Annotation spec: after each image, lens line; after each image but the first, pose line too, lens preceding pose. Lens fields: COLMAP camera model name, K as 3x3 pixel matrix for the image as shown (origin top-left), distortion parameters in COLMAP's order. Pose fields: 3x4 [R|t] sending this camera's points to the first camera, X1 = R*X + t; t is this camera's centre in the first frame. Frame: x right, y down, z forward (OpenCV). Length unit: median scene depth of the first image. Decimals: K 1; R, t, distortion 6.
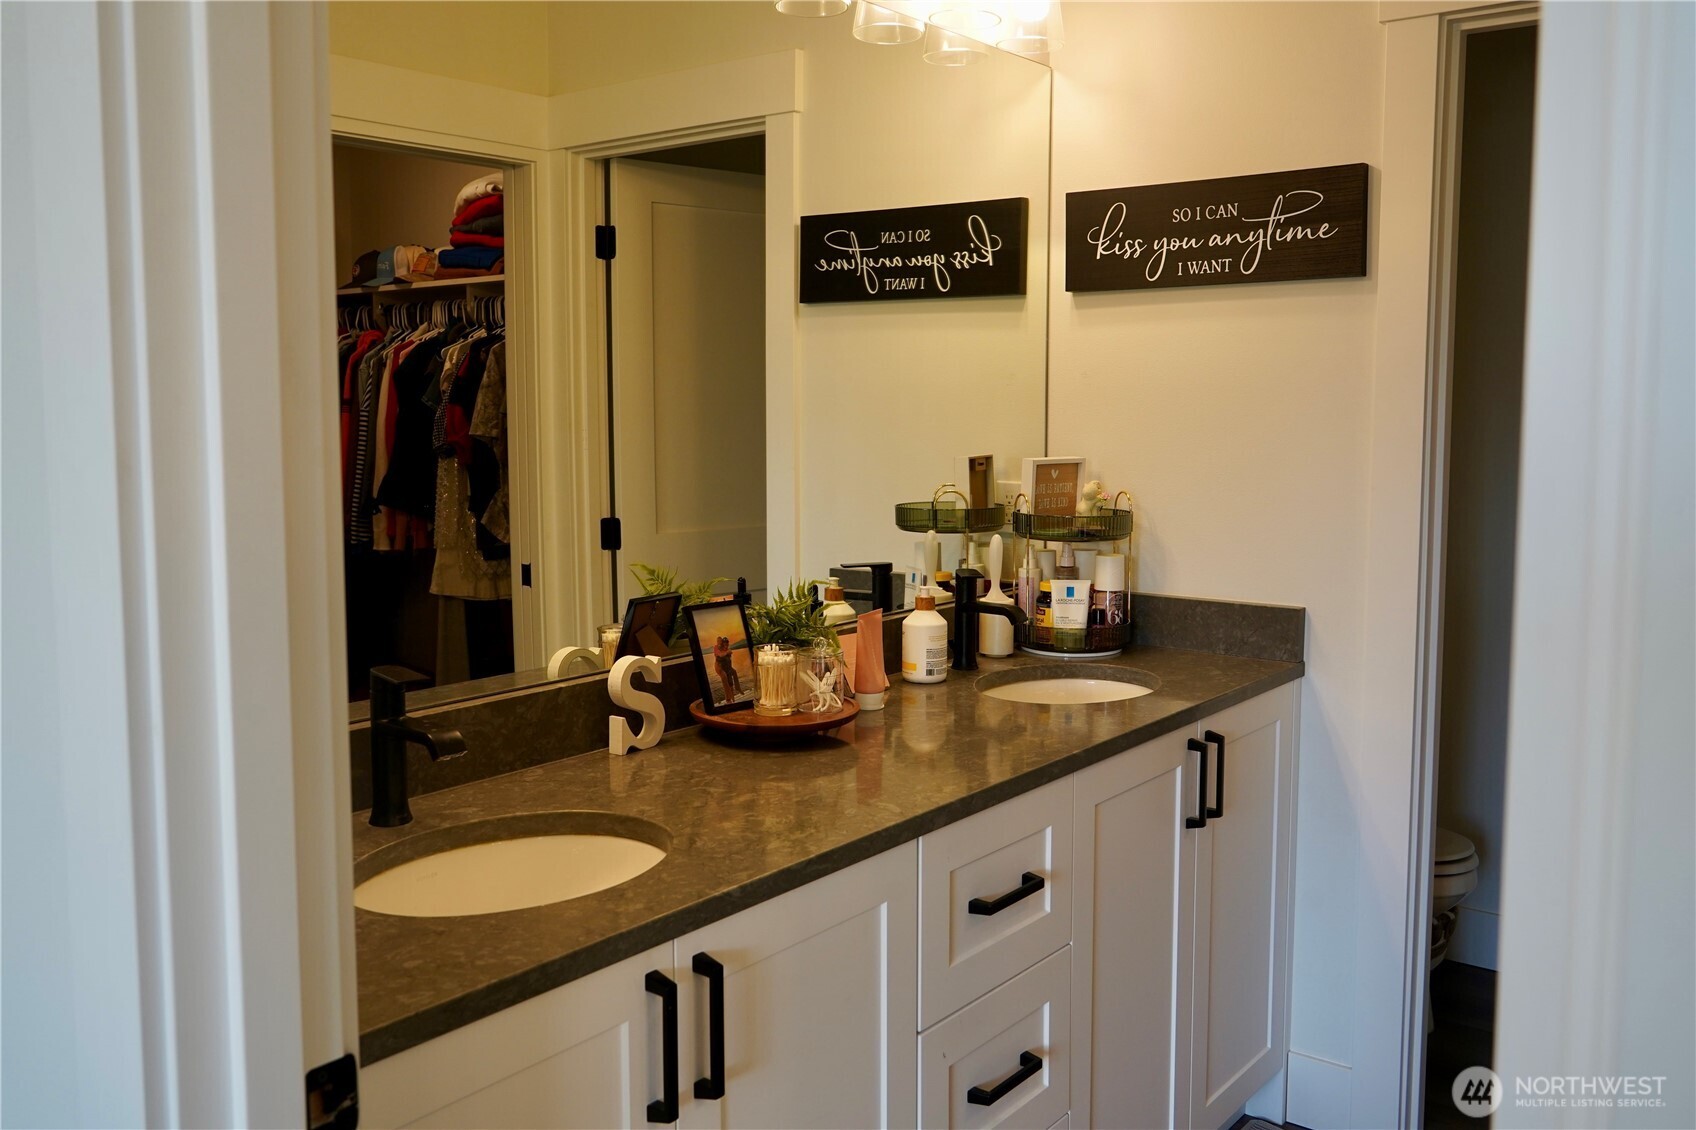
lens RADIAL K [[1367.6, 0, 885.5], [0, 1367.6, 529.4], [0, 0, 1]] dist [-0.014109, 0.020156]
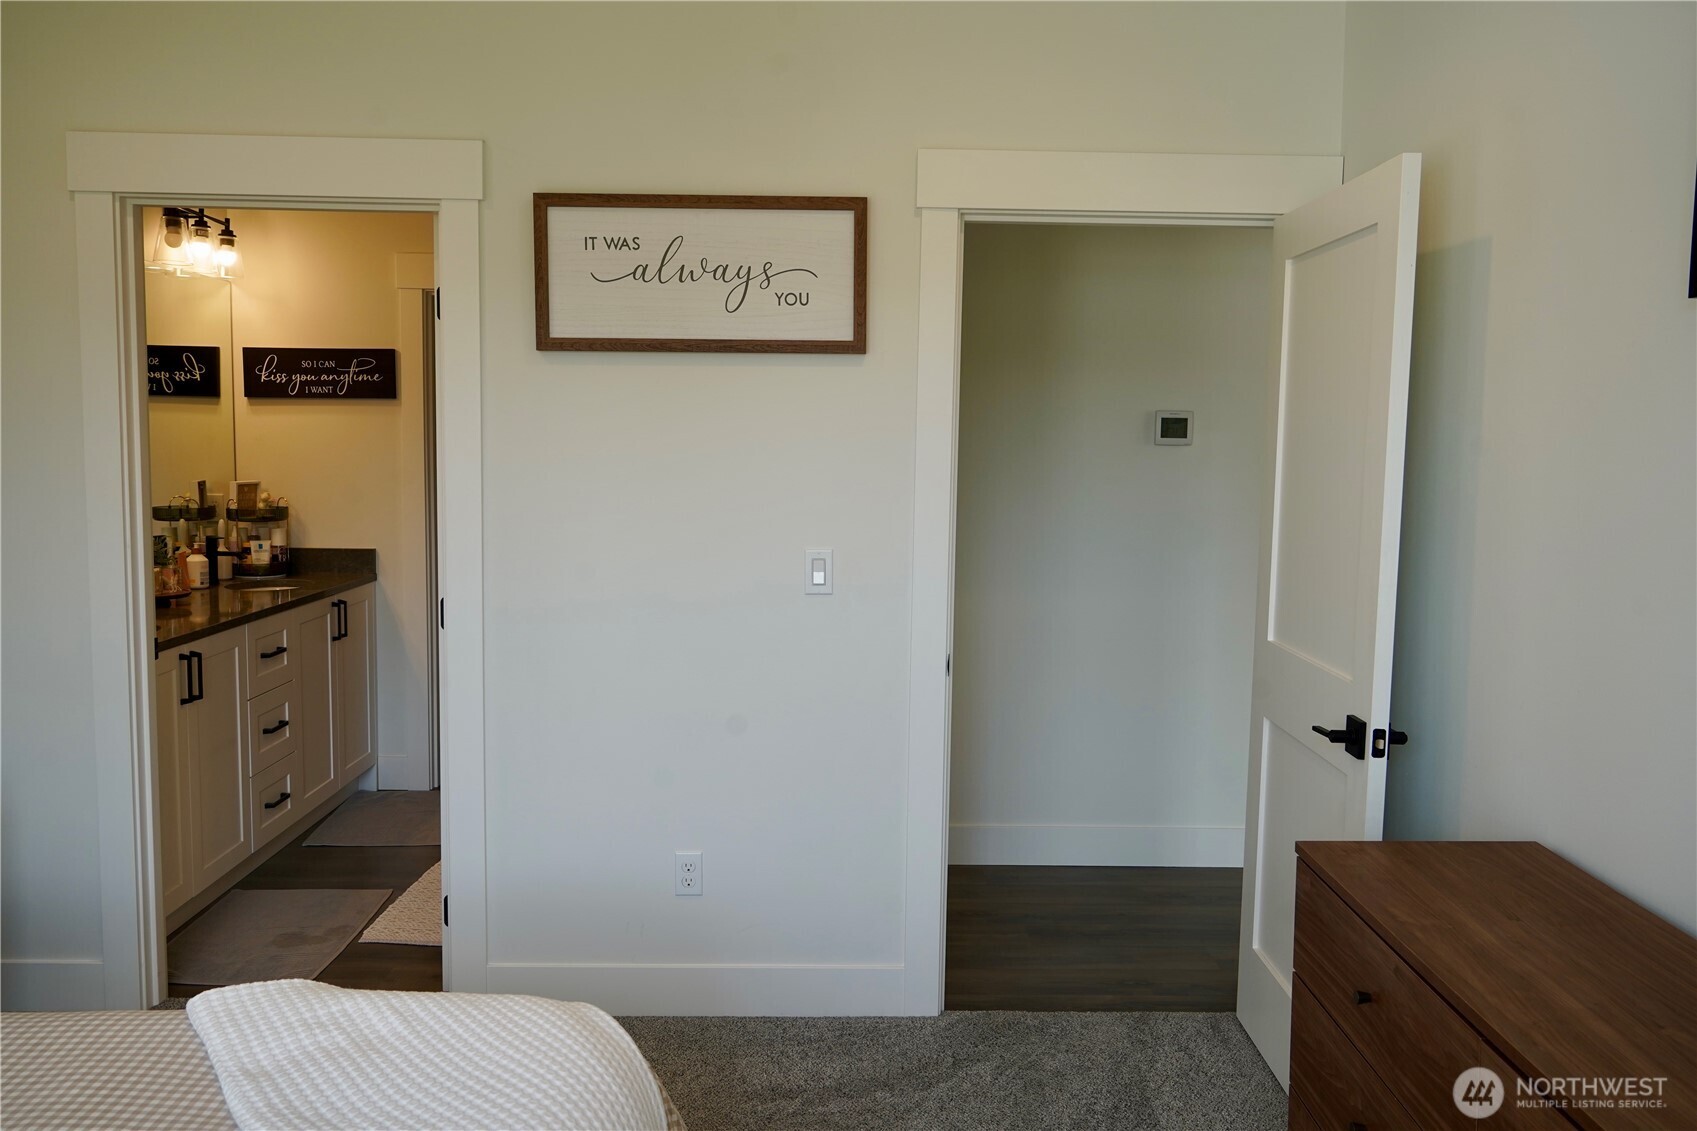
lens RADIAL K [[1368.4, 0, 861.0], [0, 1368.4, 566.3], [0, 0, 1]] dist [-0.014109, 0.020156]
pose [[0.778674, -0.049188, 0.625498, -0.442538], [0.042750, 0.998765, 0.025322, 0.061646], [-0.625971, 0.007022, 0.779815, -1.151579]]
